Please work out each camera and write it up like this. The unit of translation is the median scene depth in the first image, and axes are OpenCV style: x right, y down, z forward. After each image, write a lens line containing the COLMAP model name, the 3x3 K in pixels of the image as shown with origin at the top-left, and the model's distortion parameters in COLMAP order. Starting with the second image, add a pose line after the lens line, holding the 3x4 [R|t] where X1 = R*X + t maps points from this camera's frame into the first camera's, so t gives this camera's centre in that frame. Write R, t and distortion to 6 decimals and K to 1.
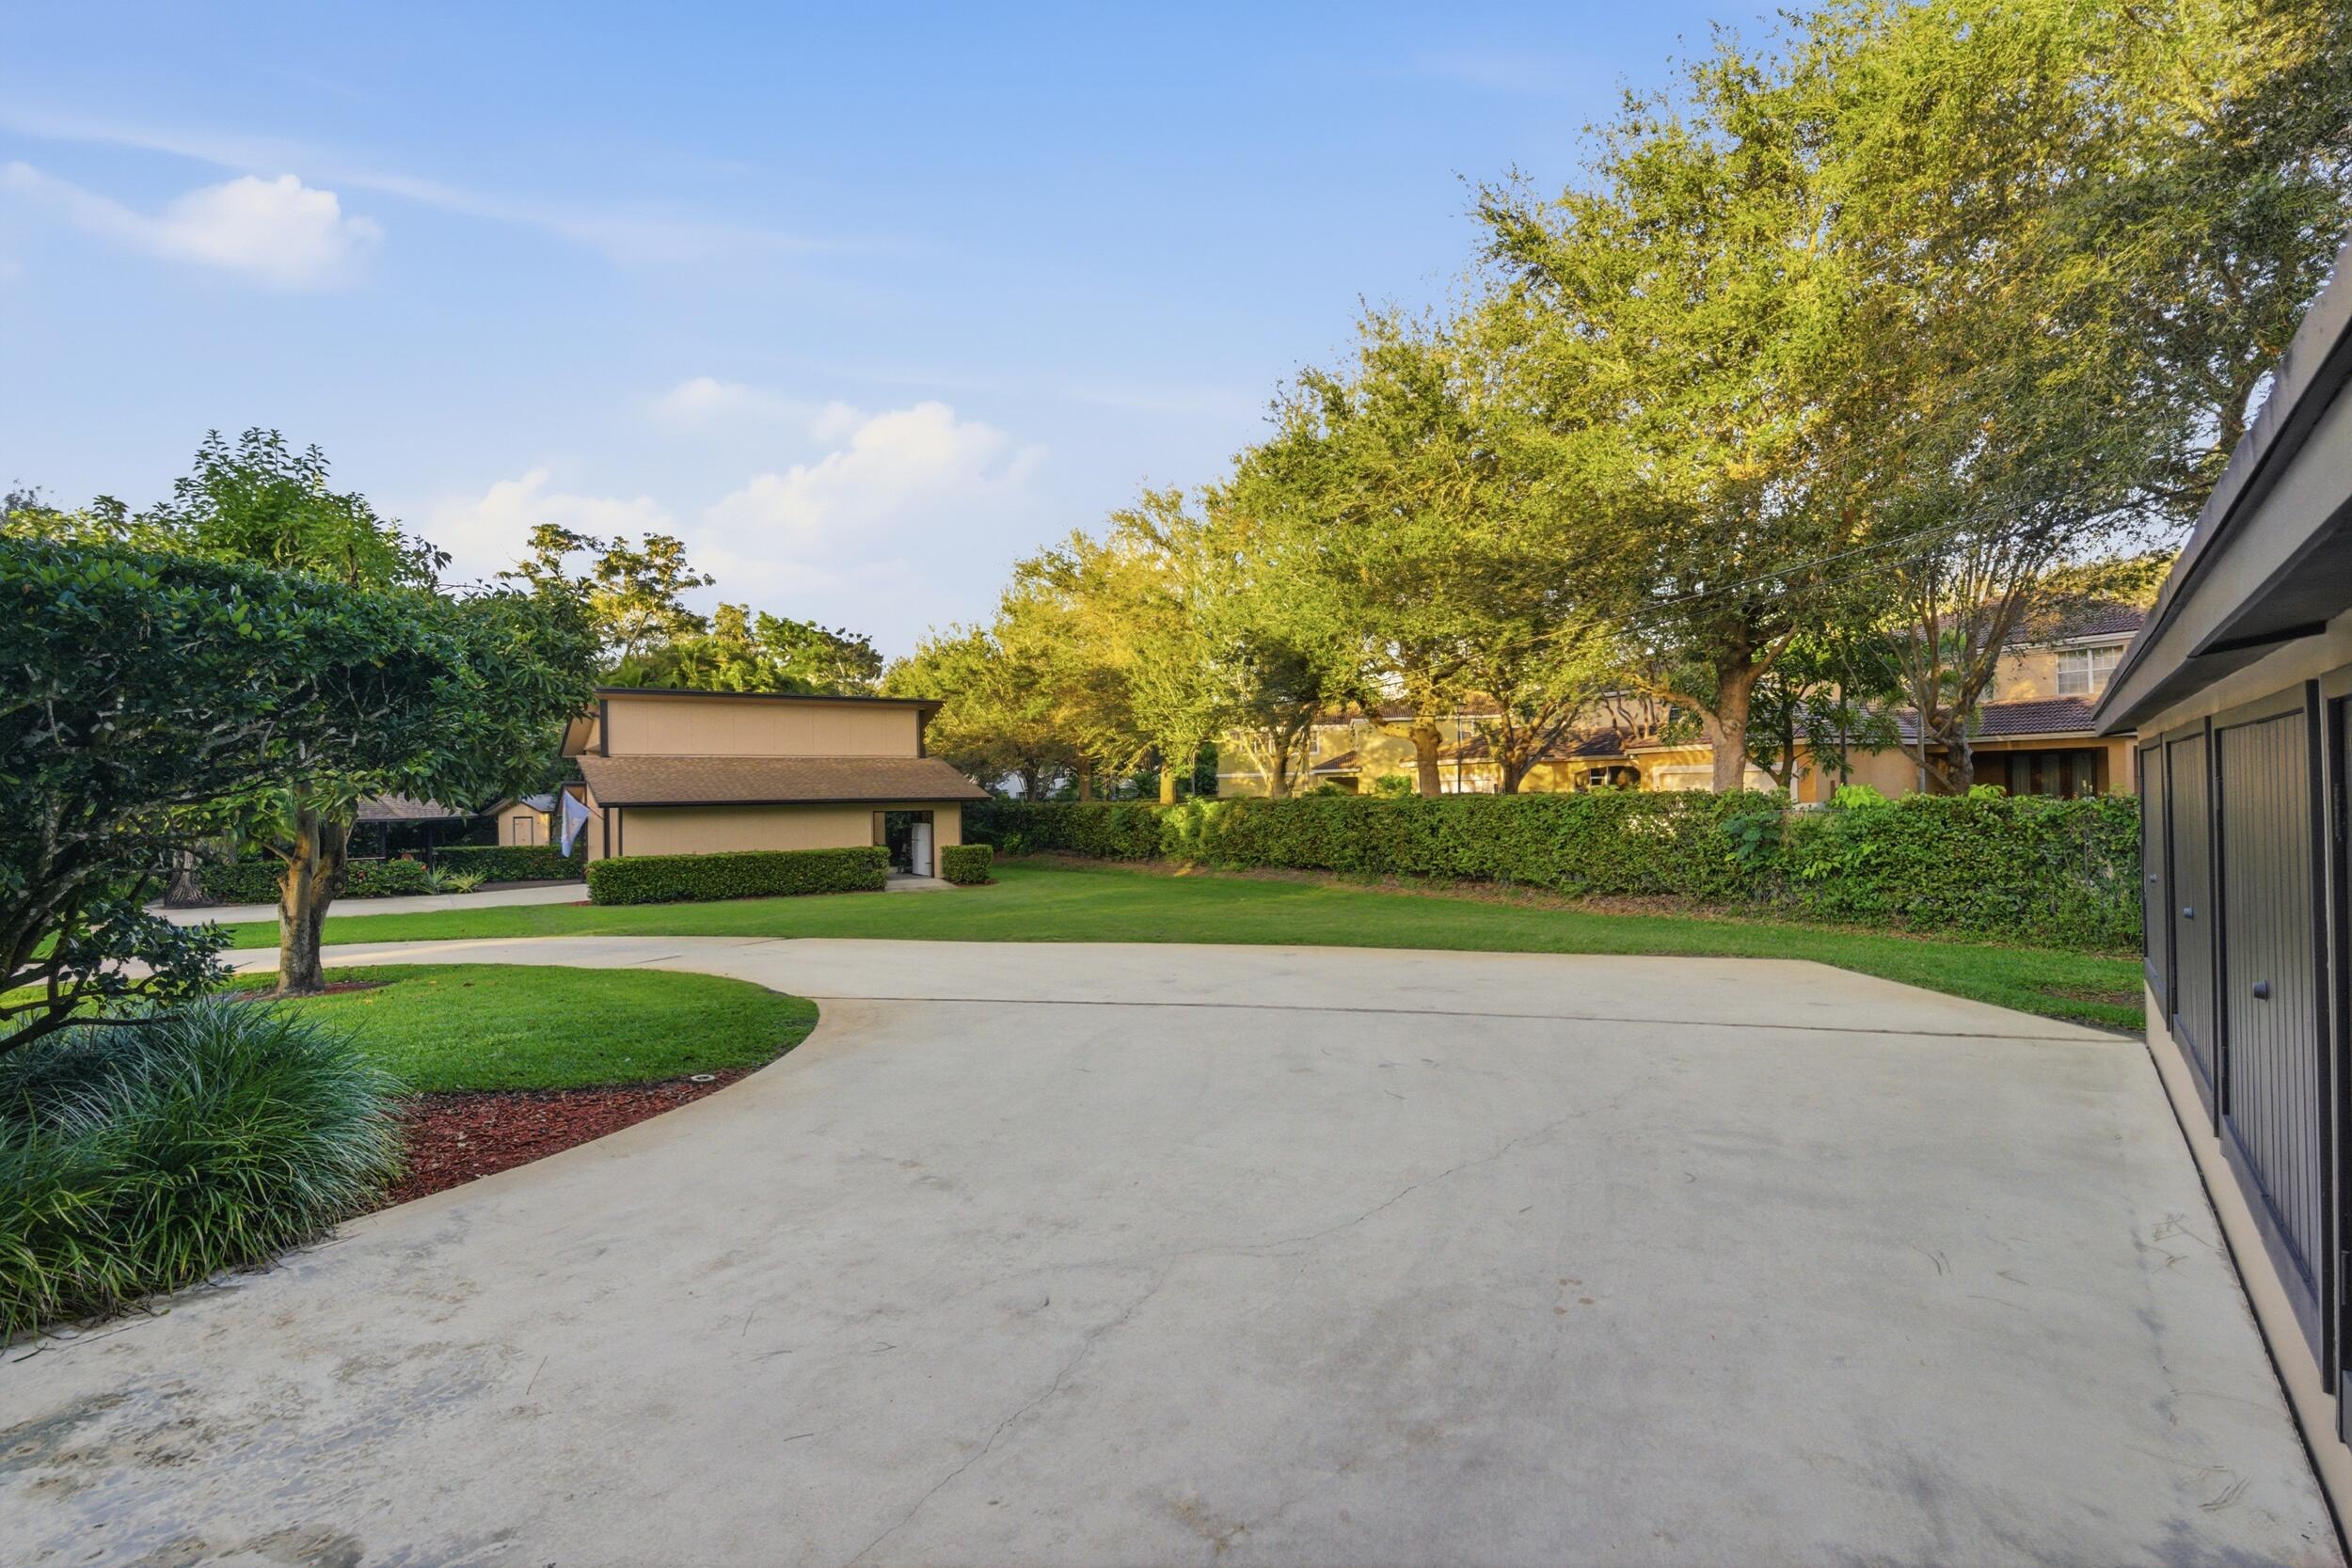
lens RADIAL K [[1079.3, 0, 1170.2], [0, 1079.3, 784.5], [0, 0, 1]] dist [-0.001860, -0.000091]
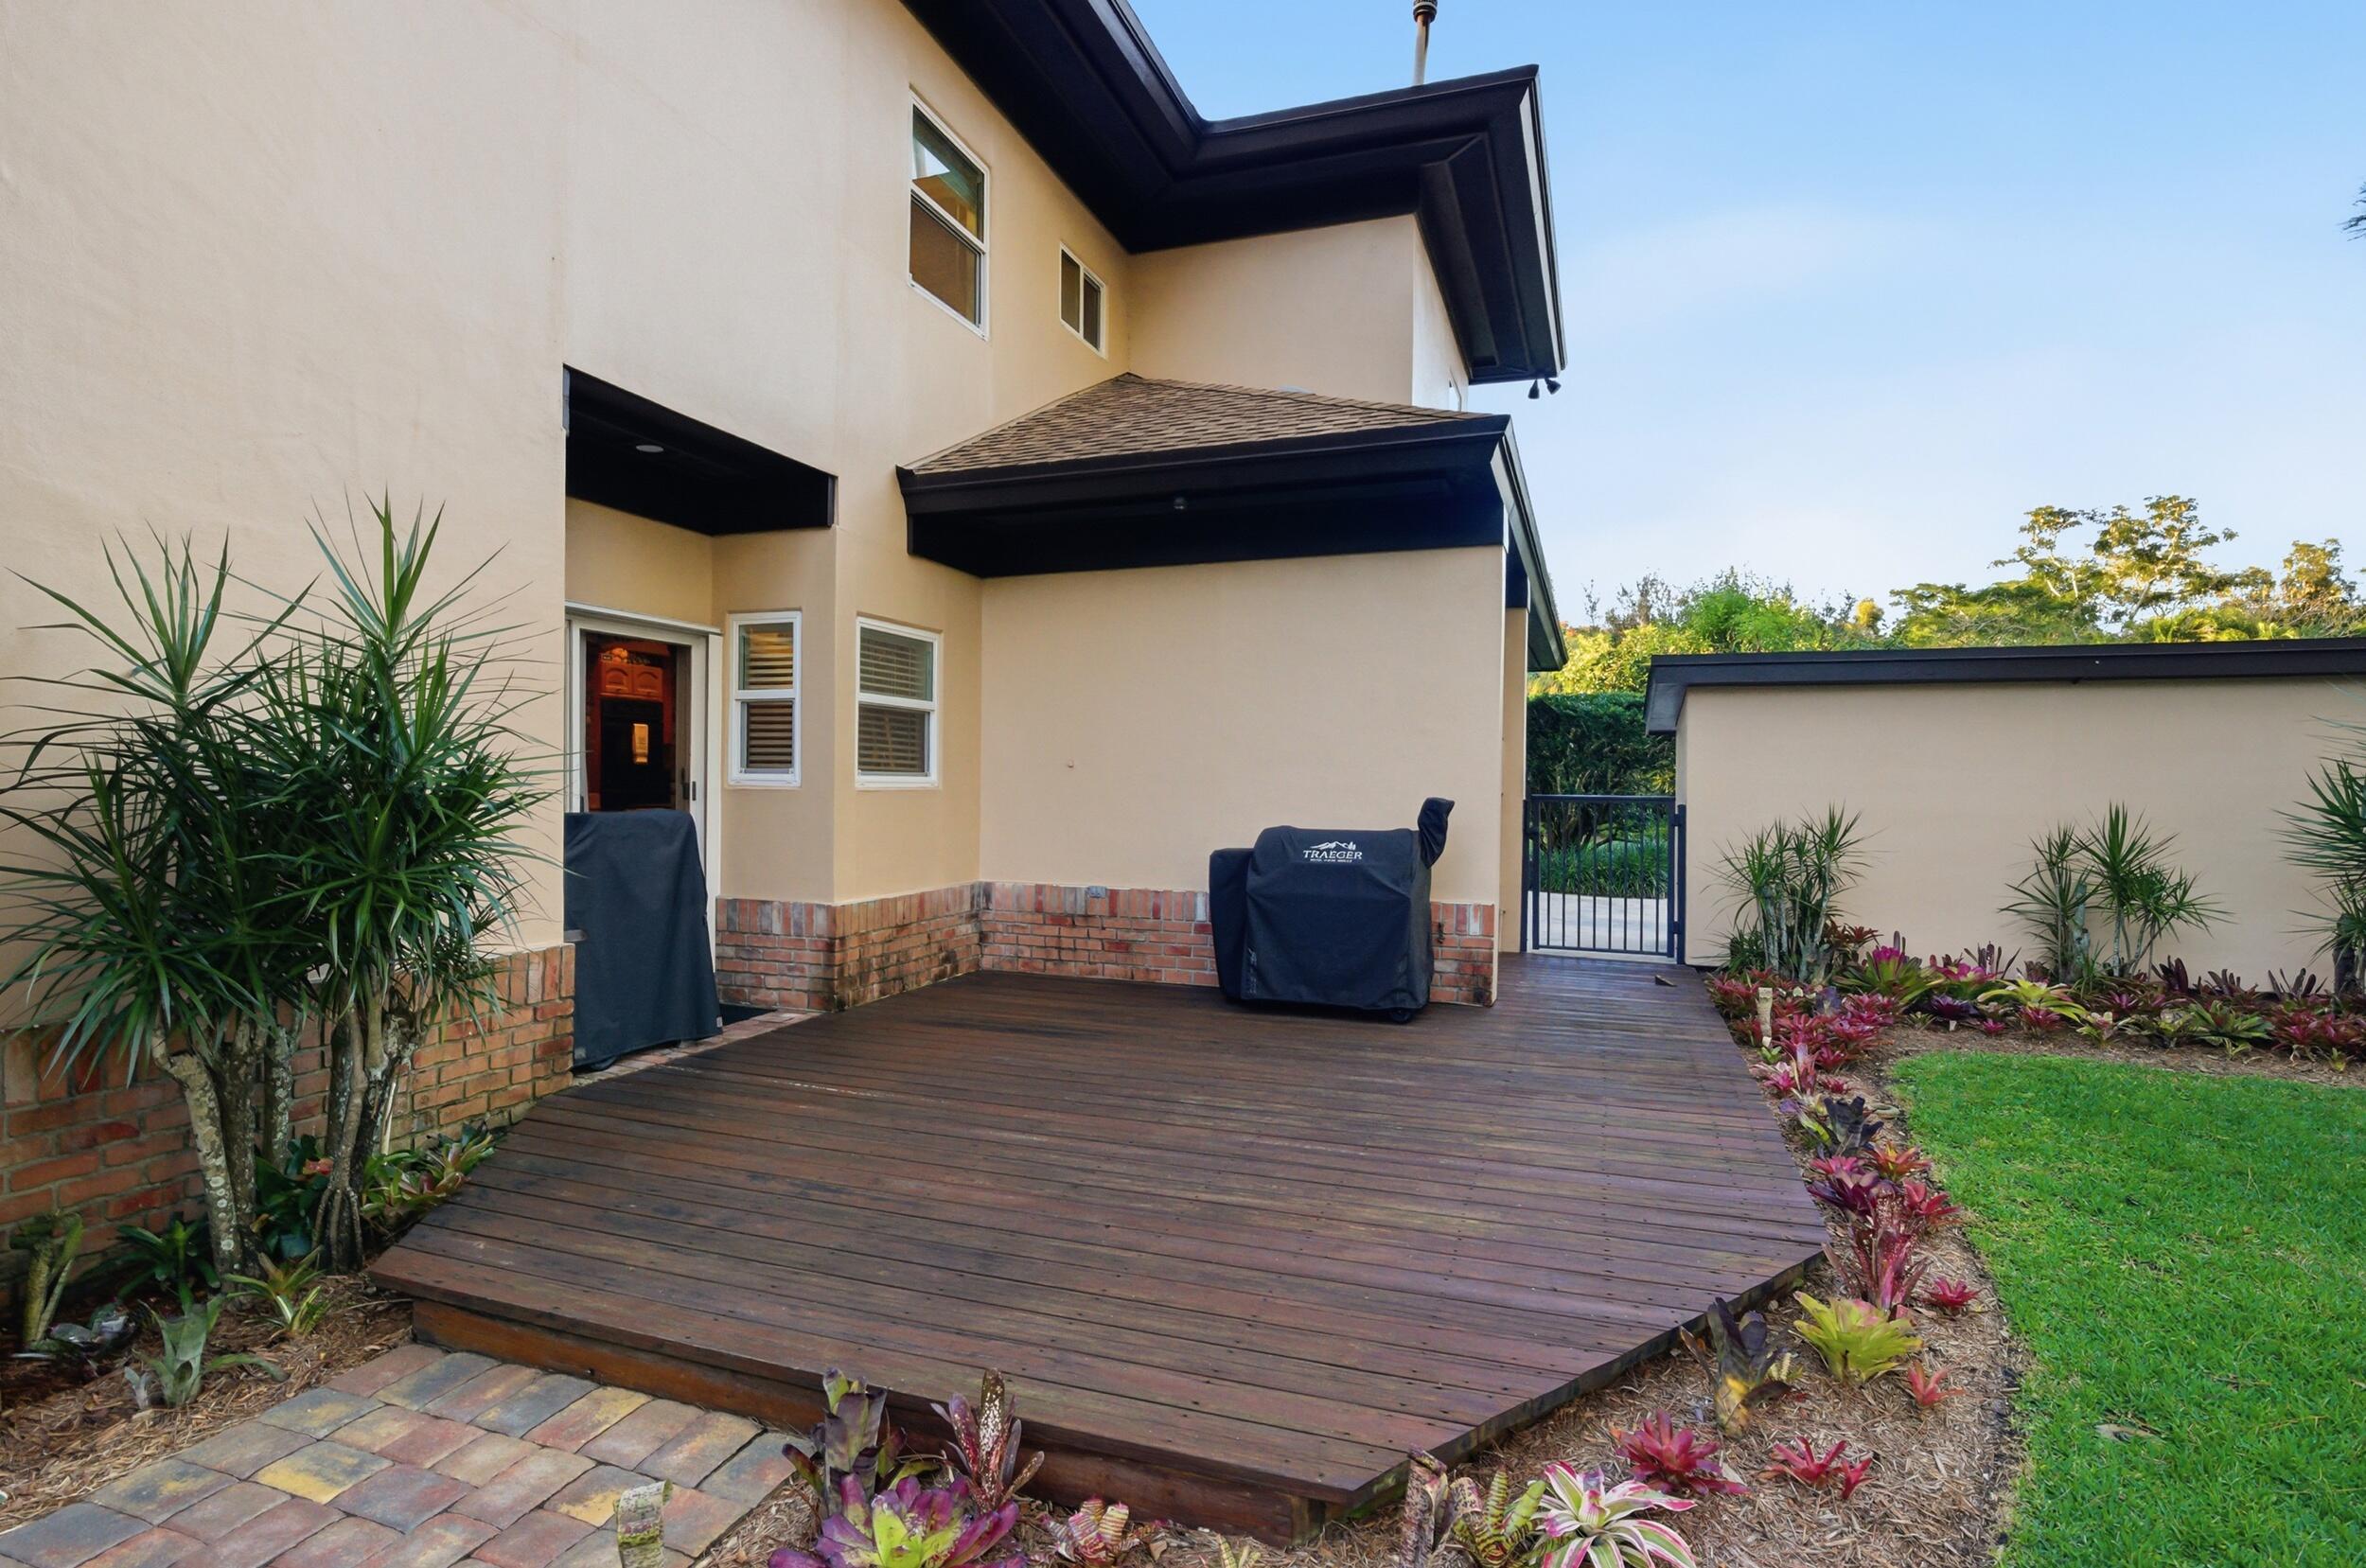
lens RADIAL K [[1173.8, 0, 1178.8], [0, 1173.8, 779.7], [0, 0, 1]] dist [0.000931, 0.000088]
pose [[0.346075, 0.022617, -0.937934, 0.184364], [-0.007414, 0.999744, 0.021372, -0.001819], [0.938178, -0.000443, 0.346154, -0.145718]]
